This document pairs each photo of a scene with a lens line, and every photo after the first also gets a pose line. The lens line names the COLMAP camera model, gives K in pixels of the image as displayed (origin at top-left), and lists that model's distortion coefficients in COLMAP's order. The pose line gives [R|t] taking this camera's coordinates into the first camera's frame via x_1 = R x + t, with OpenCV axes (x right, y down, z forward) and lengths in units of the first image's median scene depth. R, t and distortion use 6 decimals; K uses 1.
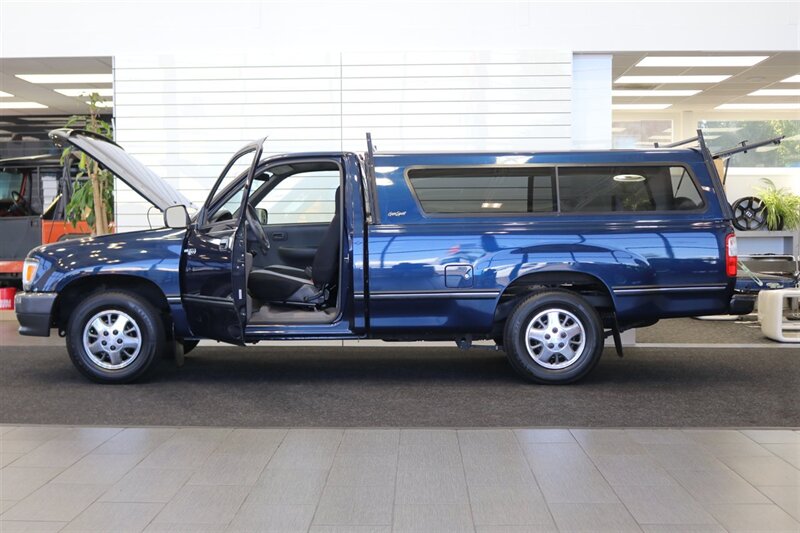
lens RADIAL K [[751.7, 0, 400.0], [0, 751.7, 266.5], [0, 0, 1]] dist [-0.010398, -0.001913]
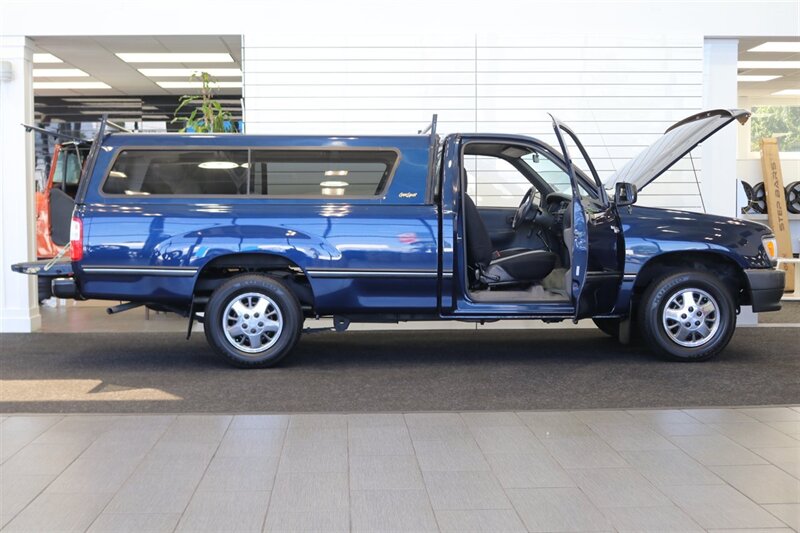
lens RADIAL K [[751.7, 0, 400.0], [0, 751.7, 266.5], [0, 0, 1]] dist [-0.010398, -0.001913]
pose [[0.998734, -0.004436, 0.050103, -0.238631], [0.003431, 0.999791, 0.020141, 0.003939], [-0.050182, -0.019944, 0.998541, 0.002501]]
